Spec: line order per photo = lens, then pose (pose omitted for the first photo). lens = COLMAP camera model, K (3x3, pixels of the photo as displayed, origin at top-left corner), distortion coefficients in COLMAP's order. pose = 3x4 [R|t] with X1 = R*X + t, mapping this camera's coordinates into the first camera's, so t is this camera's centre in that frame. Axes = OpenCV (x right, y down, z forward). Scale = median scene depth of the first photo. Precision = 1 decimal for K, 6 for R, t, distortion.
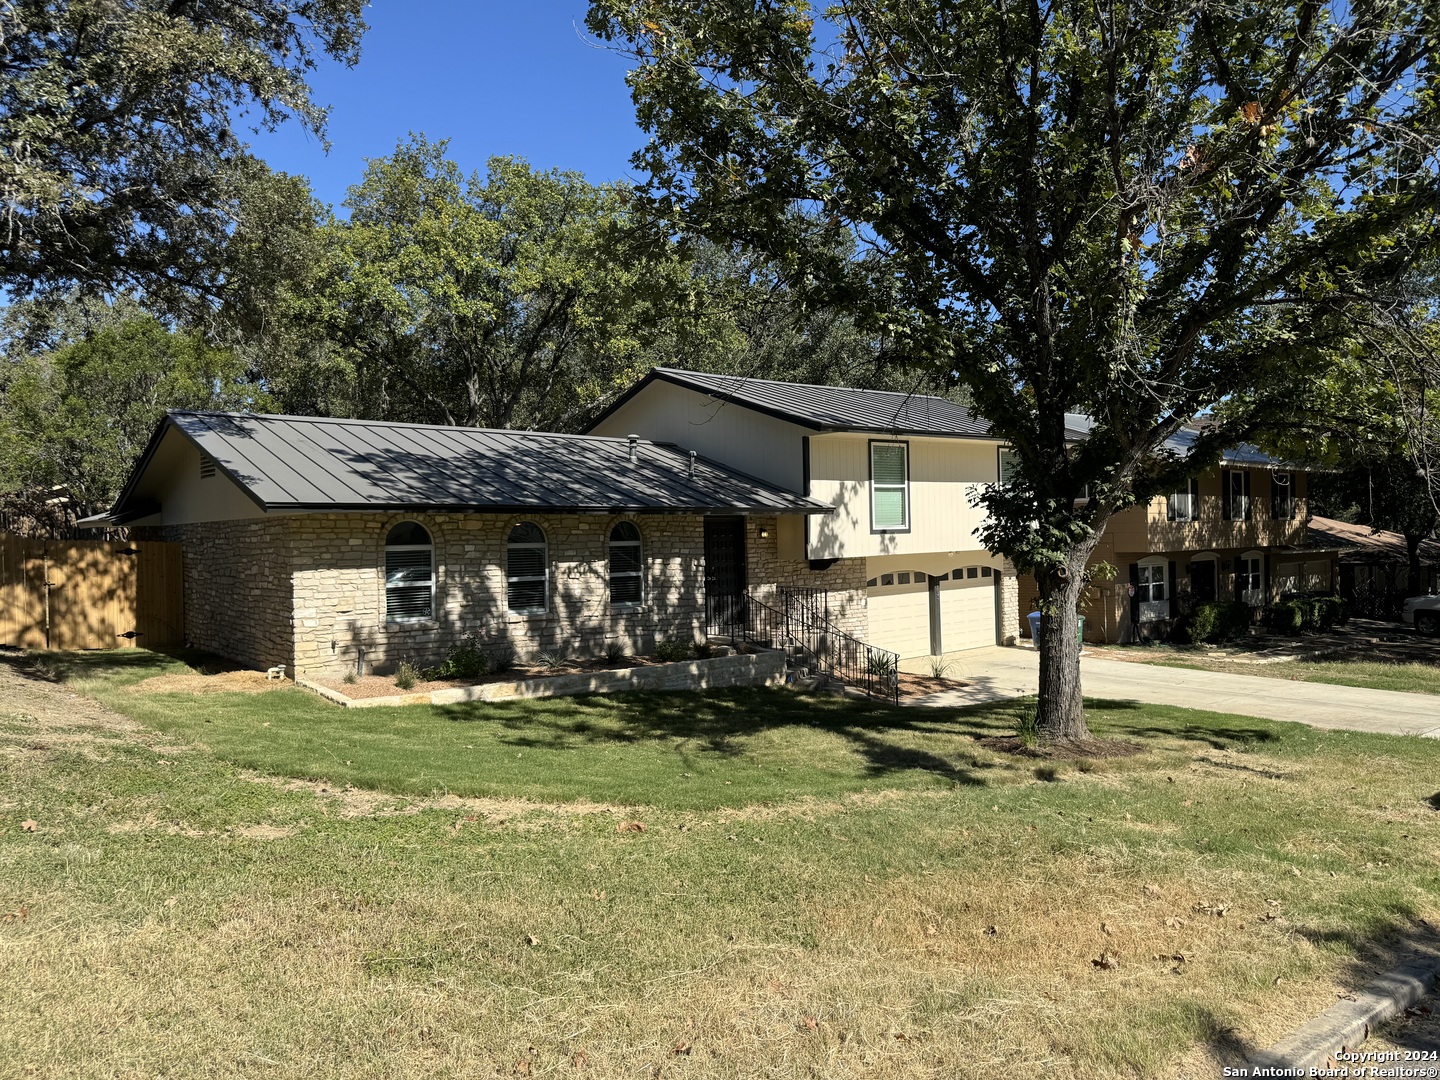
lens RADIAL K [[1003.6, 0, 720.0], [0, 1003.6, 540.0], [0, 0, 1]] dist [0.080783, -0.108313]
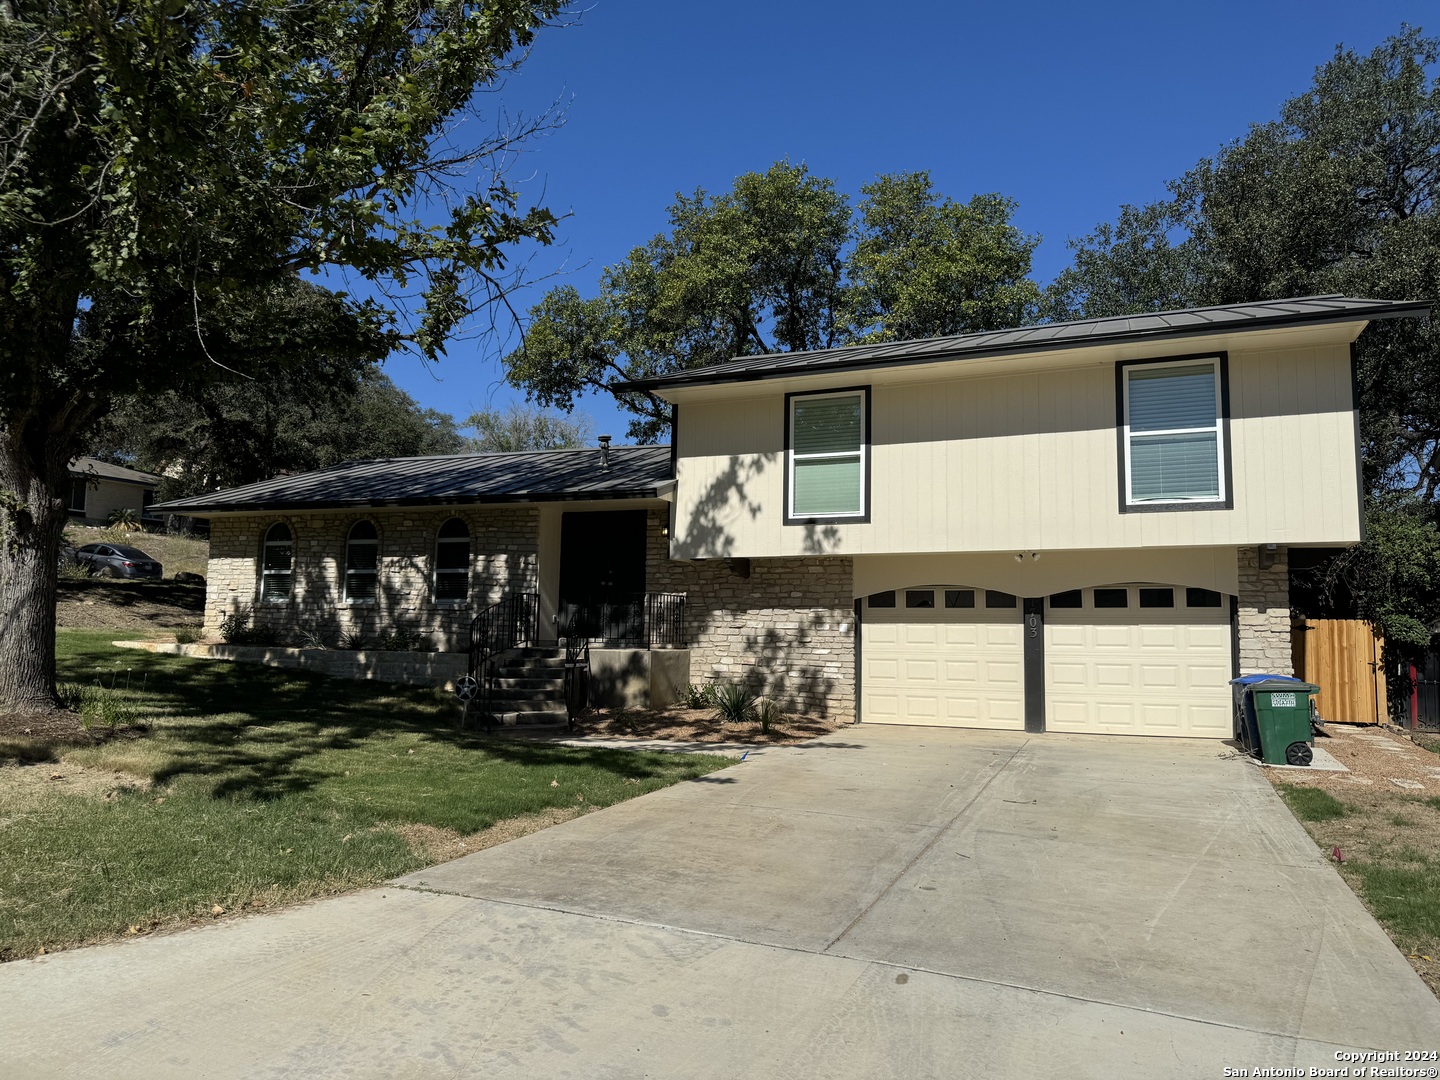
lens RADIAL K [[1003.6, 0, 720.0], [0, 1003.6, 540.0], [0, 0, 1]] dist [0.080783, -0.108313]
pose [[0.469926, -0.052025, -0.881171, 0.918536], [-0.027258, 0.996930, -0.073396, 0.070630], [0.882285, 0.058509, 0.467065, 0.768025]]
